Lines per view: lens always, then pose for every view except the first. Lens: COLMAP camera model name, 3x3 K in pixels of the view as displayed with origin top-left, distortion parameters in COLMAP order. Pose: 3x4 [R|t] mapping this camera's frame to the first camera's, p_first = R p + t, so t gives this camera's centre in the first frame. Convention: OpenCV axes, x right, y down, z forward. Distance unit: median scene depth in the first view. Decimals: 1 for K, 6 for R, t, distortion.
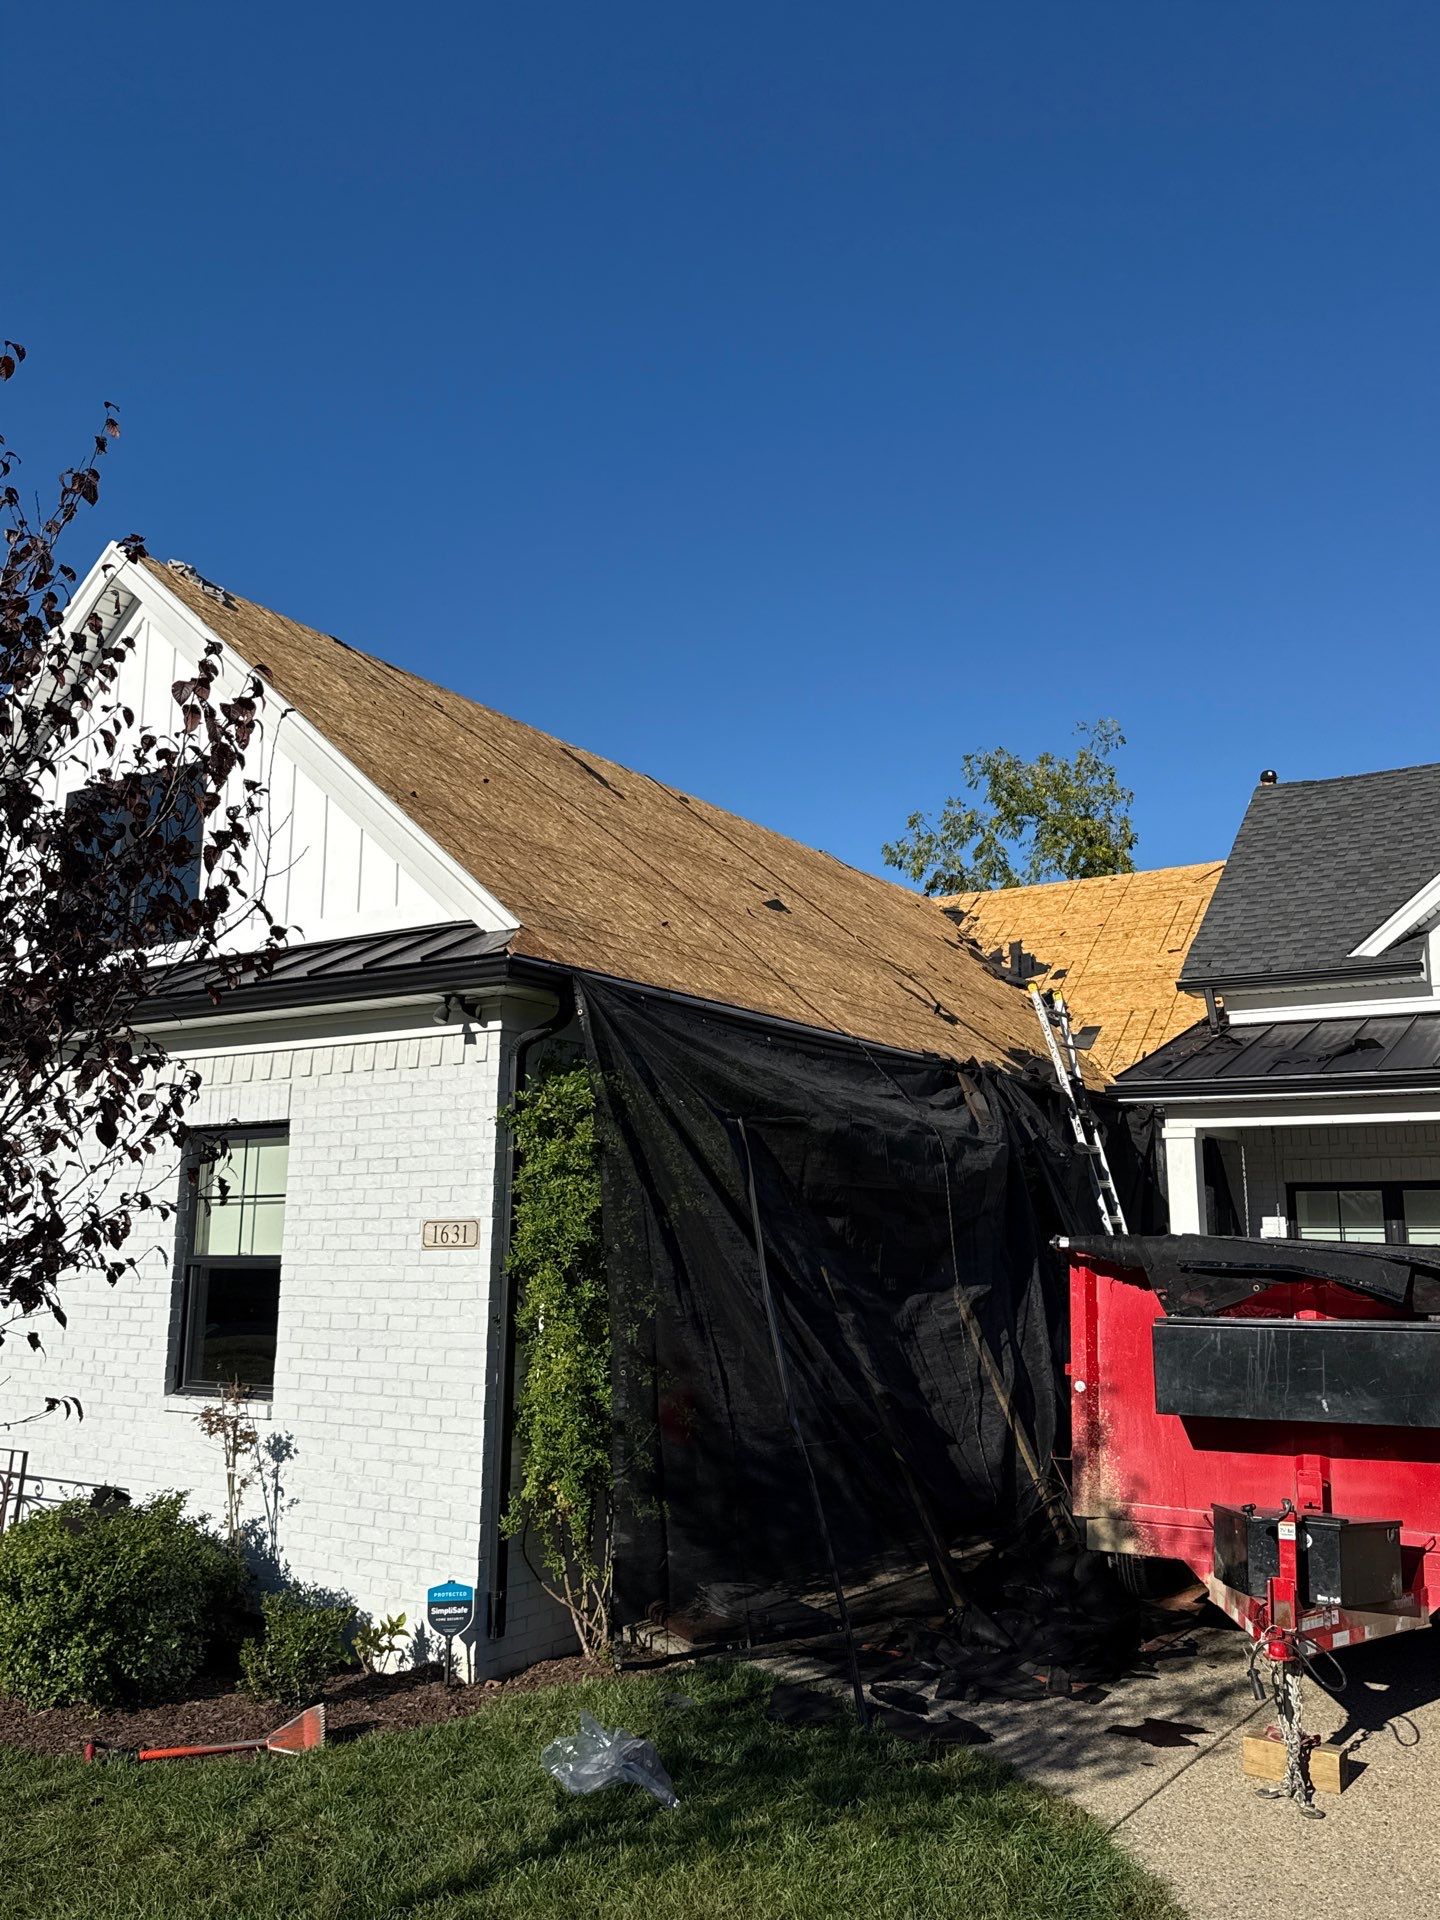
lens RADIAL K [[1578.7, 0, 720.0], [0, 1578.7, 960.0], [0, 0, 1]] dist [0.116939, -0.002910]
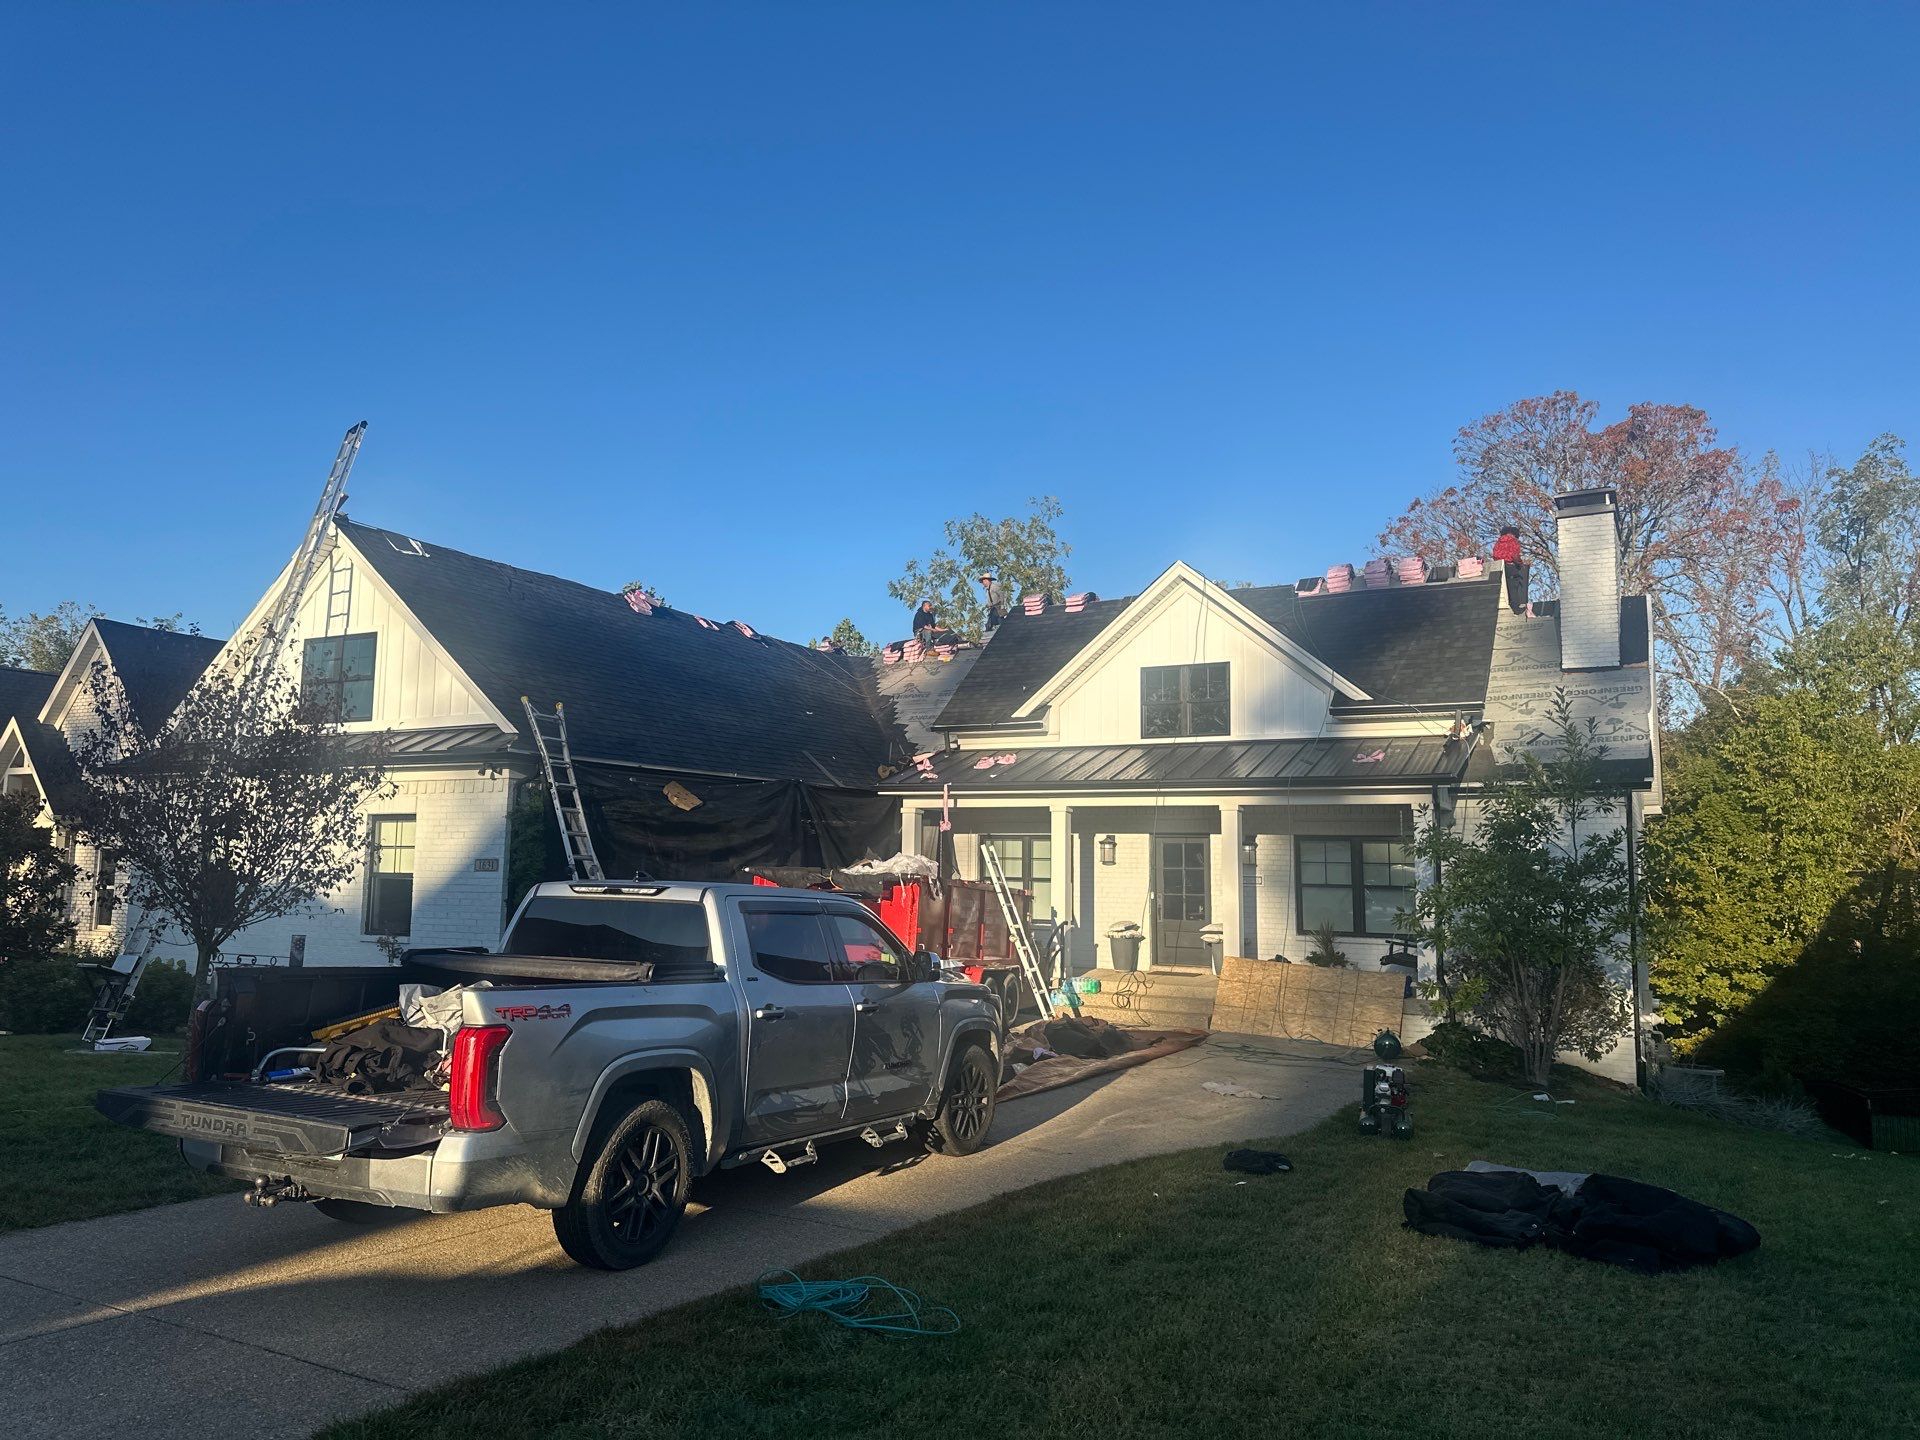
lens RADIAL K [[1264.9, 0, 960.0], [0, 1264.9, 720.0], [0, 0, 1]] dist [0.002244, 0.000468]
pose [[0.993171, 0.017015, 0.115416, 0.279772], [-0.024265, 0.997800, 0.061702, -0.157865], [-0.114112, -0.064082, 0.991399, -0.835058]]
